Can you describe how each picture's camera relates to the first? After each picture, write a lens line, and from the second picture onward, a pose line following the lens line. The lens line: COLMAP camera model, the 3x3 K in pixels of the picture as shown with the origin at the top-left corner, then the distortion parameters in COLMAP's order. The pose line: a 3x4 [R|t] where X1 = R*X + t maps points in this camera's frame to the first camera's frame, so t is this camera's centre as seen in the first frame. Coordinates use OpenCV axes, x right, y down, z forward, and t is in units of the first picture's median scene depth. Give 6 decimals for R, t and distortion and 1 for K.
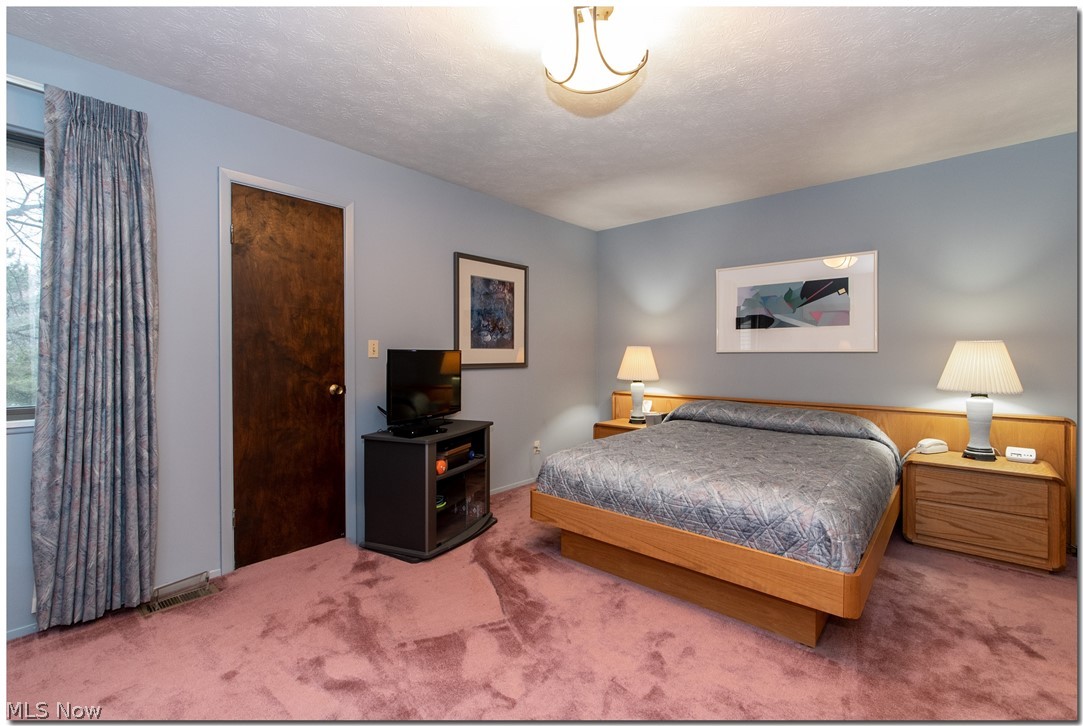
lens RADIAL K [[474.7, 0, 542.0], [0, 474.7, 354.5], [0, 0, 1]] dist [-0.003272, -0.000348]
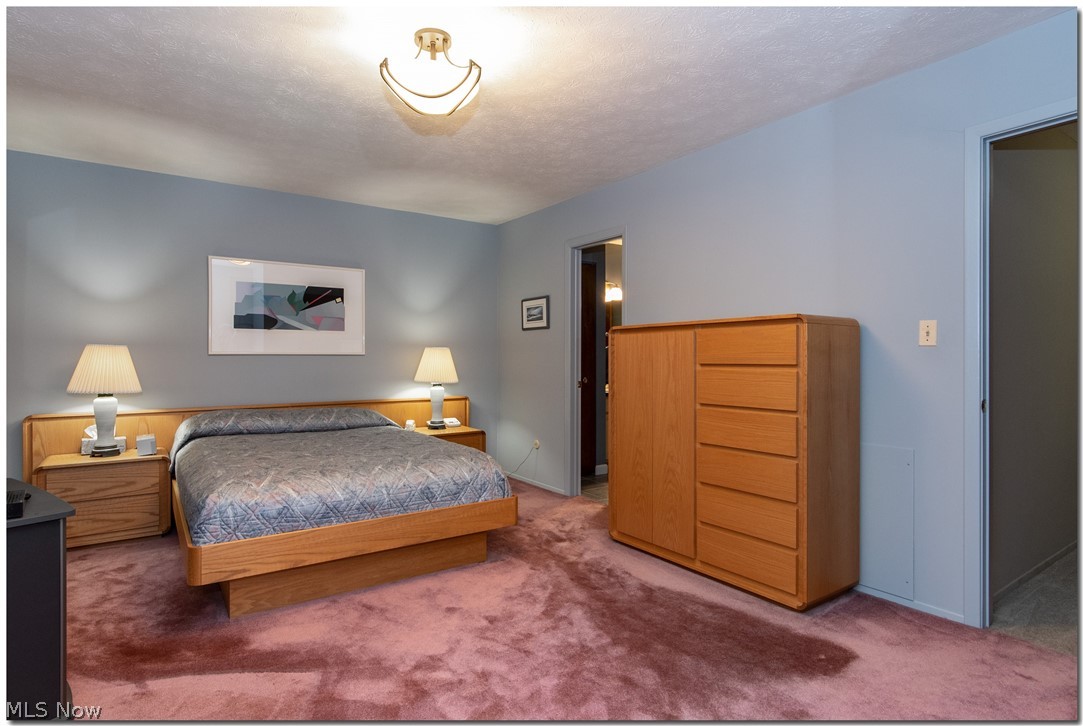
lens RADIAL K [[568.1, 0, 542.2], [0, 568.1, 361.8], [0, 0, 1]] dist [0.001264, -0.000199]
pose [[0.233789, -0.007204, 0.972261, -0.557872], [0.000070, 0.999973, 0.007392, 0.001393], [-0.972287, -0.001660, 0.233783, 0.226441]]
